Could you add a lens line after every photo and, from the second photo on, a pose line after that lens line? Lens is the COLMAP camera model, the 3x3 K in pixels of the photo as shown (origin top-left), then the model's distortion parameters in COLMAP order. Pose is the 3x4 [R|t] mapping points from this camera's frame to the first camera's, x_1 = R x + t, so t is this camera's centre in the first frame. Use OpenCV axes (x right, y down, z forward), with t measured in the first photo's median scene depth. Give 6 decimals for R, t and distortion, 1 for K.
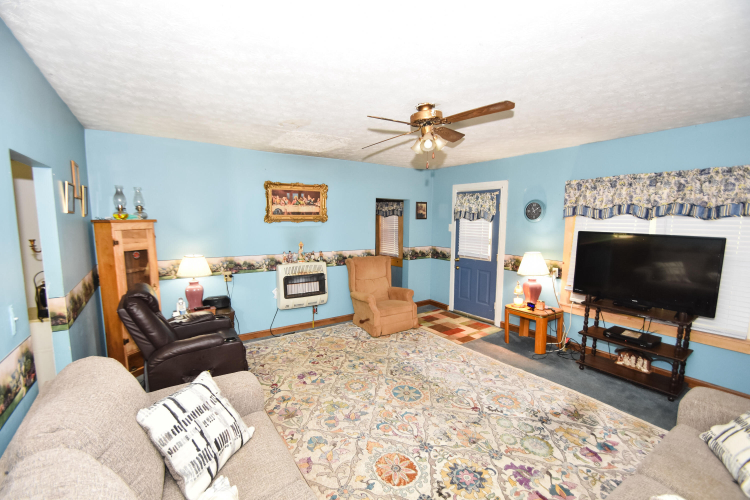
lens RADIAL K [[328.1, 0, 376.0], [0, 328.1, 254.1], [0, 0, 1]] dist [-0.005847, -0.006241]
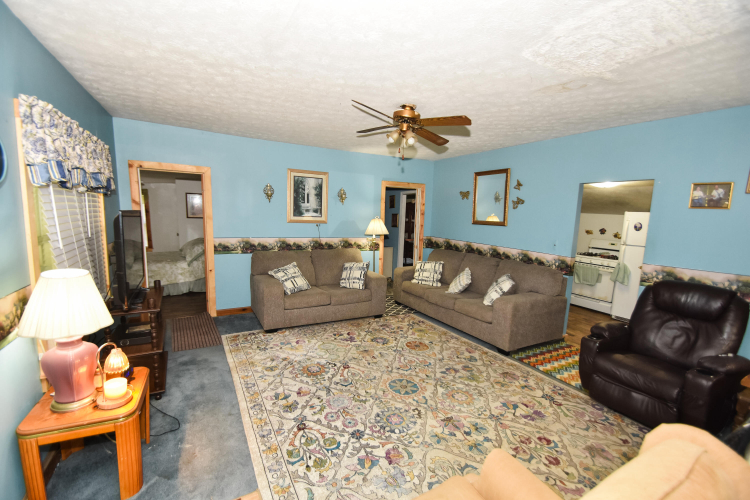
lens RADIAL K [[328.1, 0, 373.6], [0, 328.1, 254.9], [0, 0, 1]] dist [-0.005847, -0.006241]
pose [[-0.995077, -0.043039, 0.089270, 0.116706], [-0.020683, 0.971130, 0.237652, -0.179655], [-0.096921, 0.234636, -0.967240, 1.921259]]
